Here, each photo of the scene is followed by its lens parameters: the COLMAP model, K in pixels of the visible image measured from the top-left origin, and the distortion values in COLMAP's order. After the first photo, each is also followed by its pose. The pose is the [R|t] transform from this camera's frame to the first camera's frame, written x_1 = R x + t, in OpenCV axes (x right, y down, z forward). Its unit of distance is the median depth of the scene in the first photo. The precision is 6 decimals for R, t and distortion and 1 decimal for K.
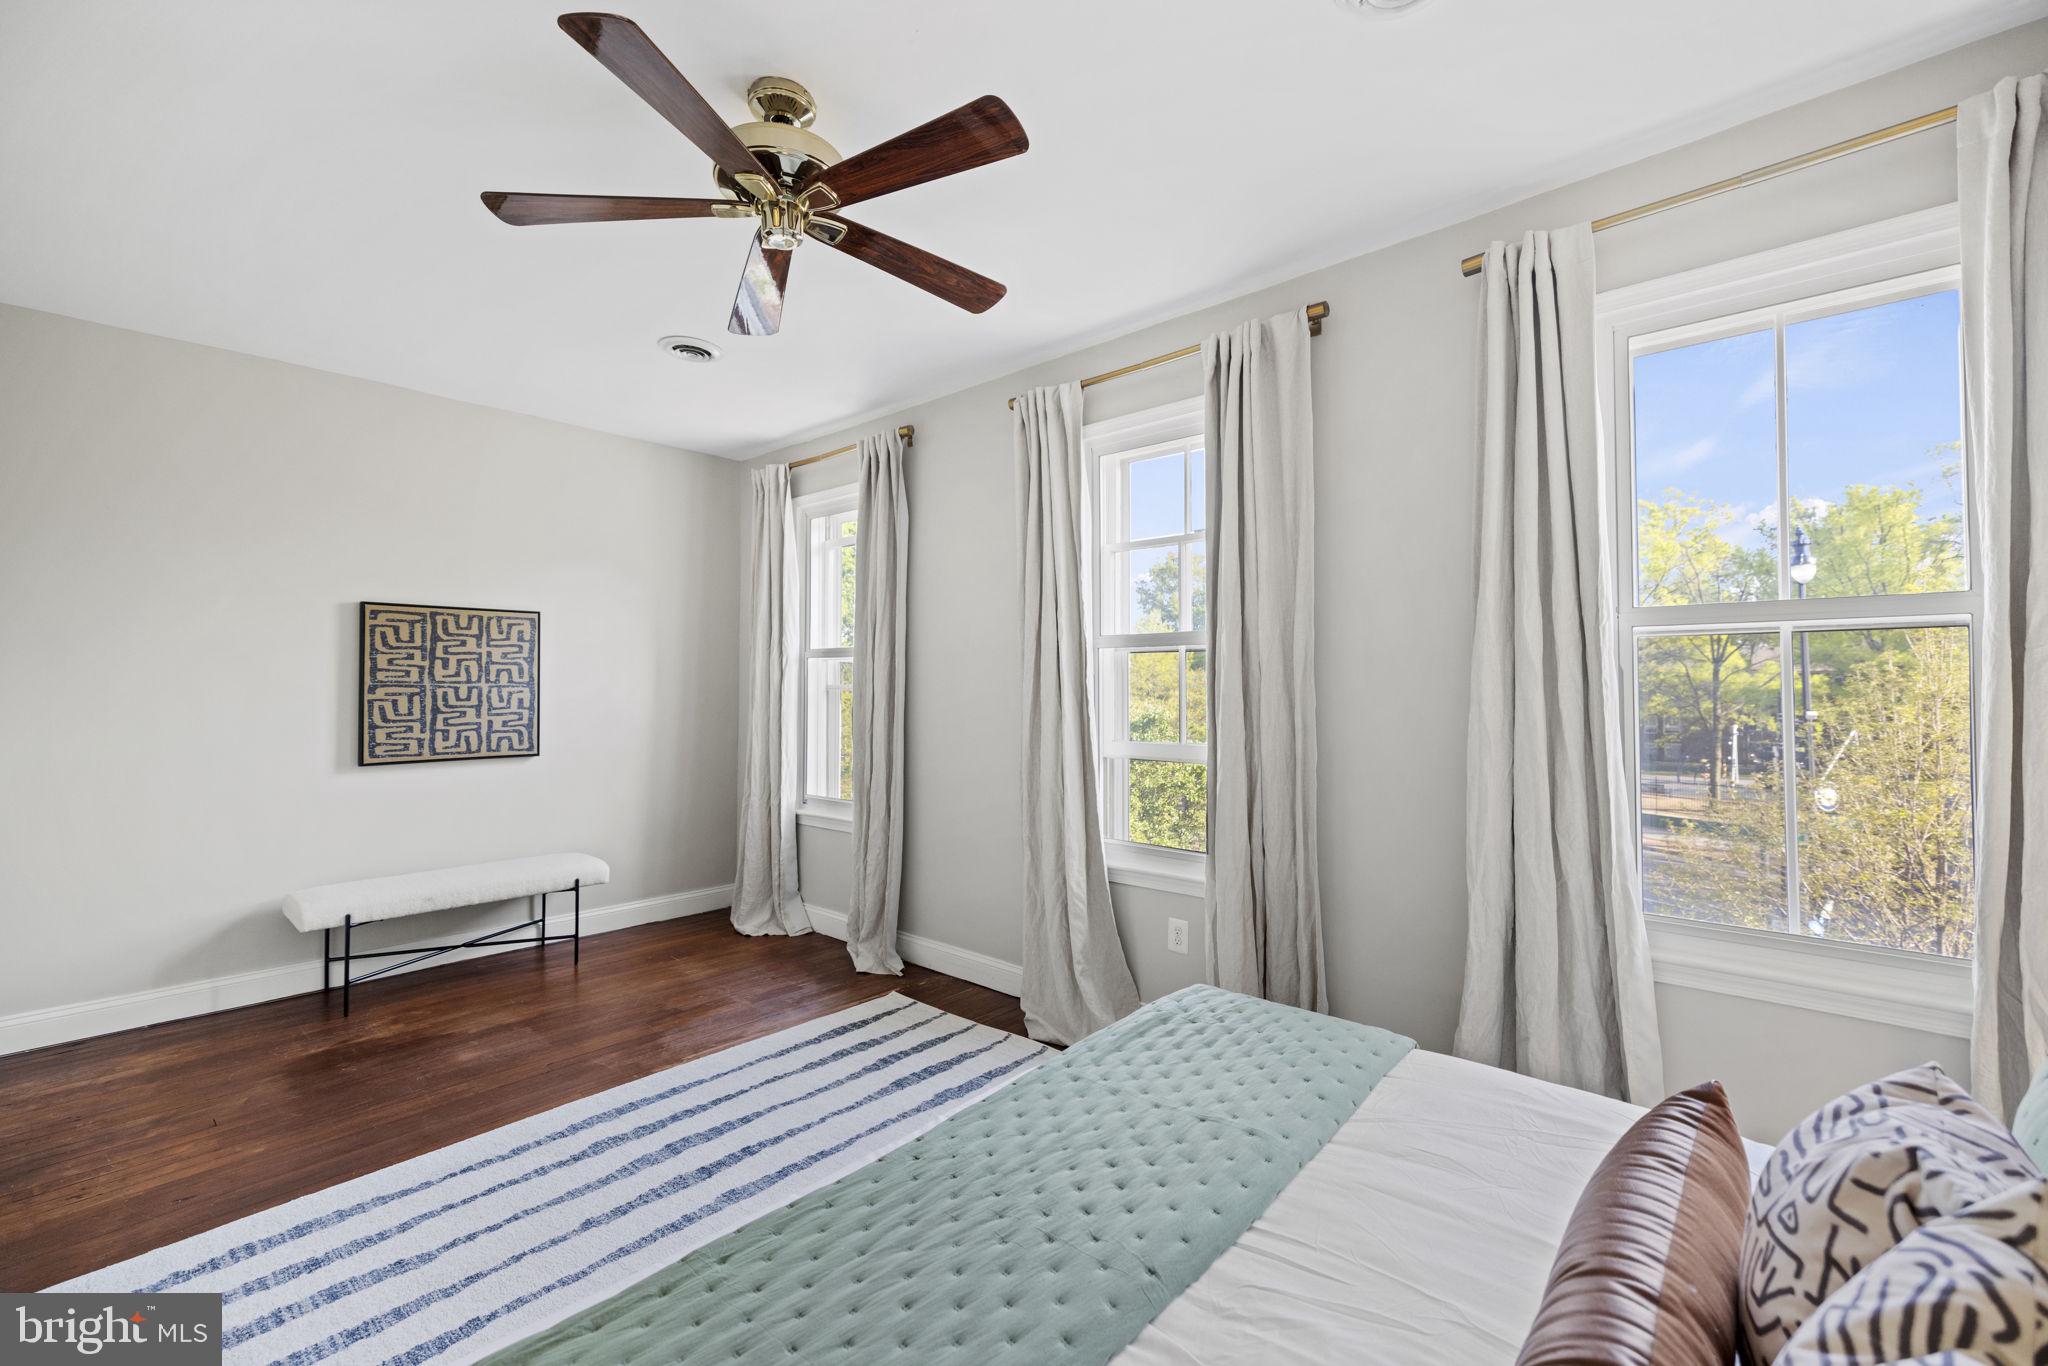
lens RADIAL K [[852.1, 0, 1029.7], [0, 852.1, 660.2], [0, 0, 1]] dist [-0.000511, -0.000305]
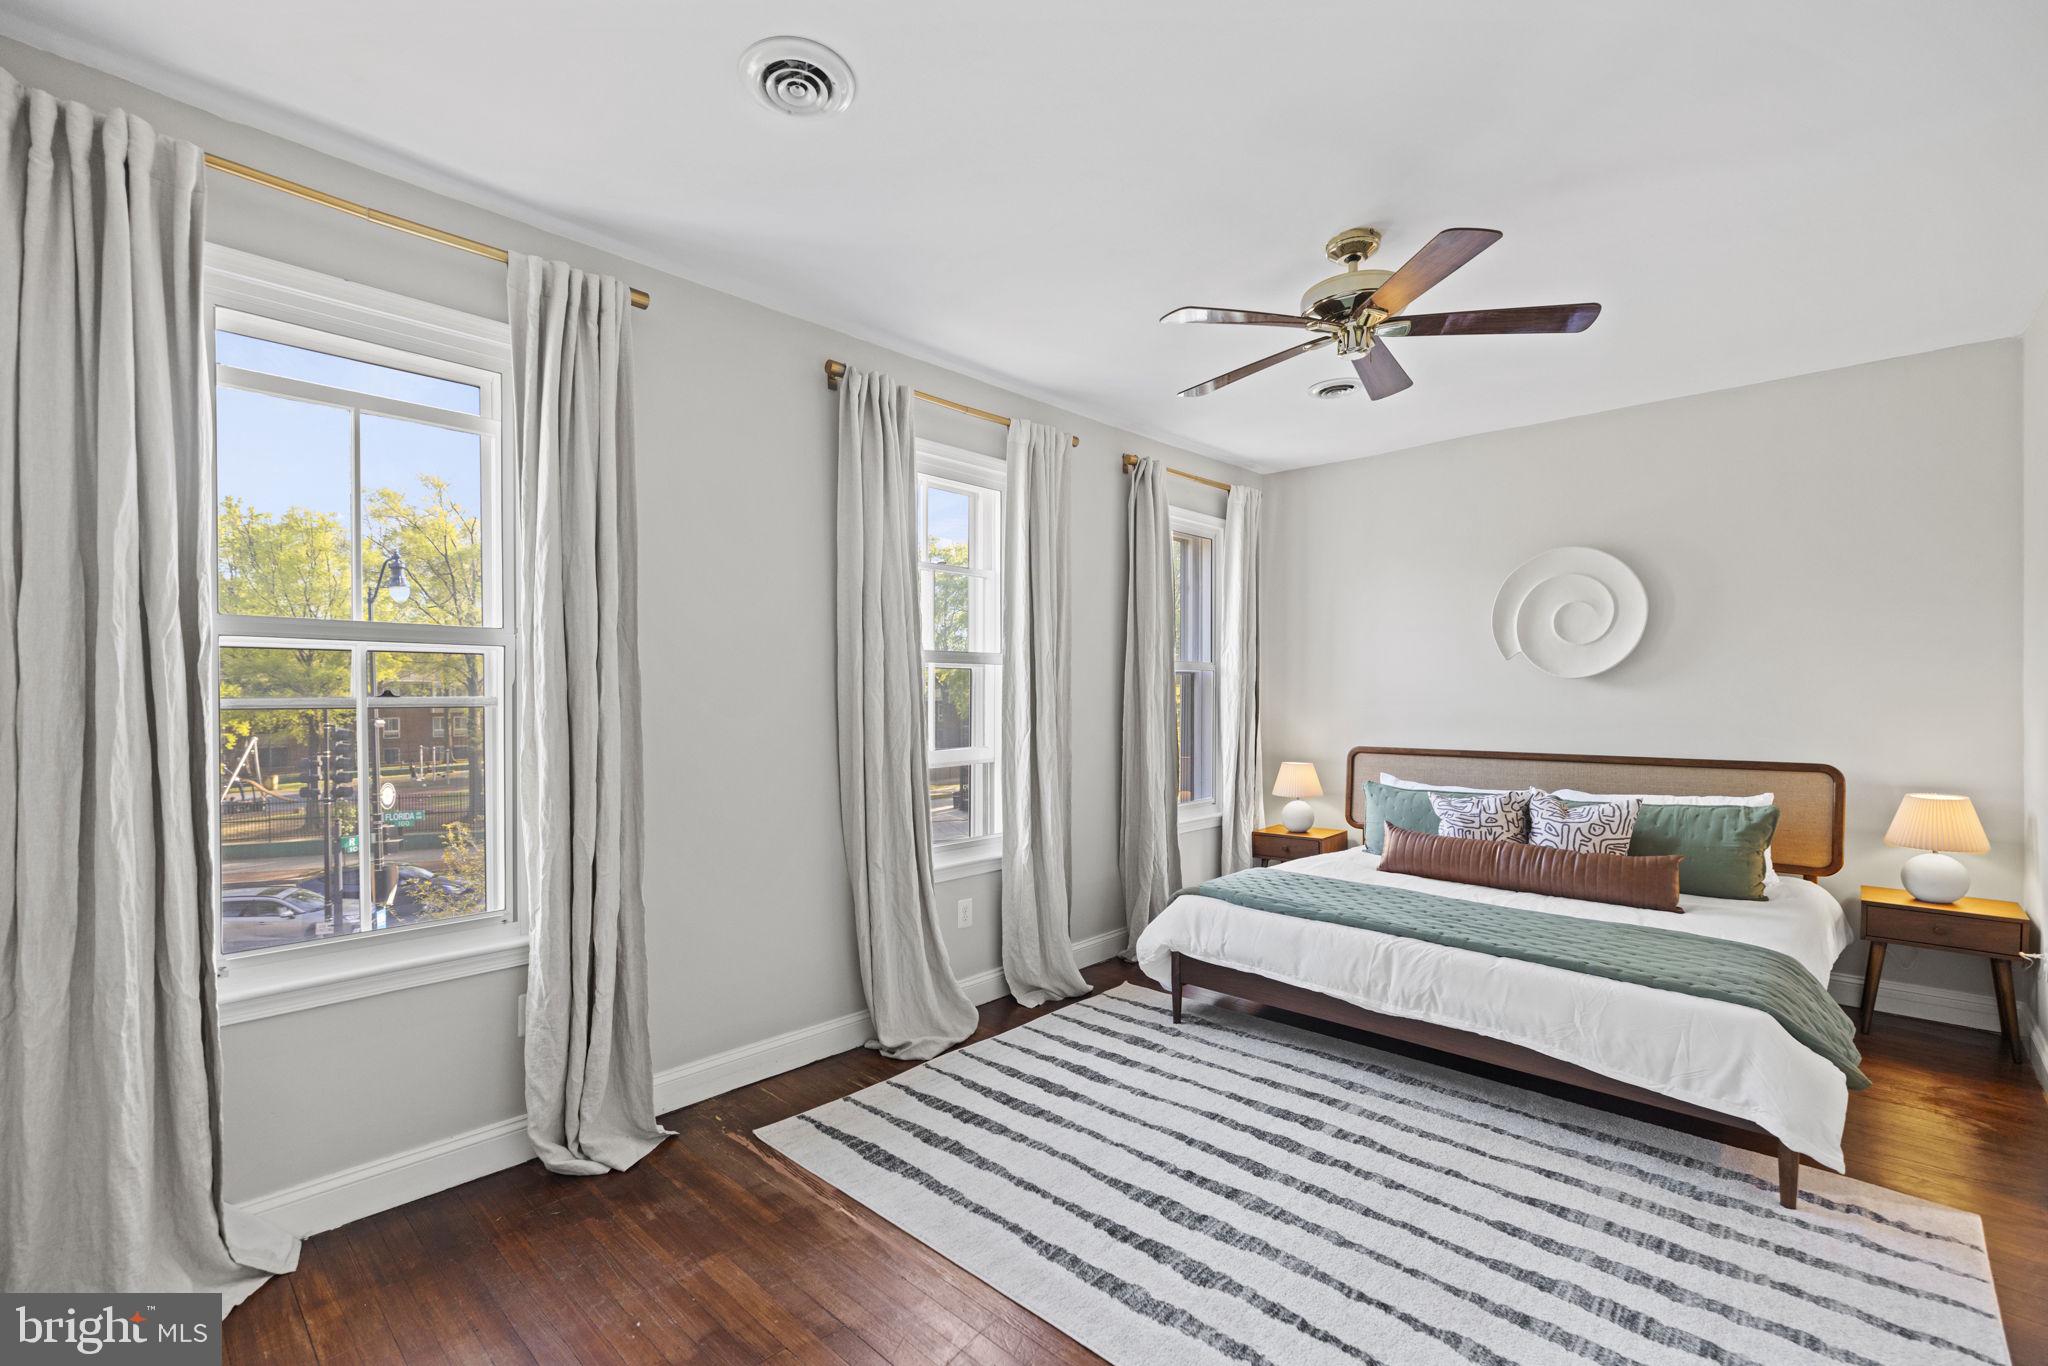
lens RADIAL K [[868.5, 0, 1024.0], [0, 868.5, 683.0], [0, 0, 1]] dist [-0.000822, 0.000177]
pose [[0.057588, 0.014249, 0.998239, -1.023208], [-0.028522, 0.999513, -0.012622, 0.025204], [-0.997933, -0.027745, 0.057966, 0.877159]]
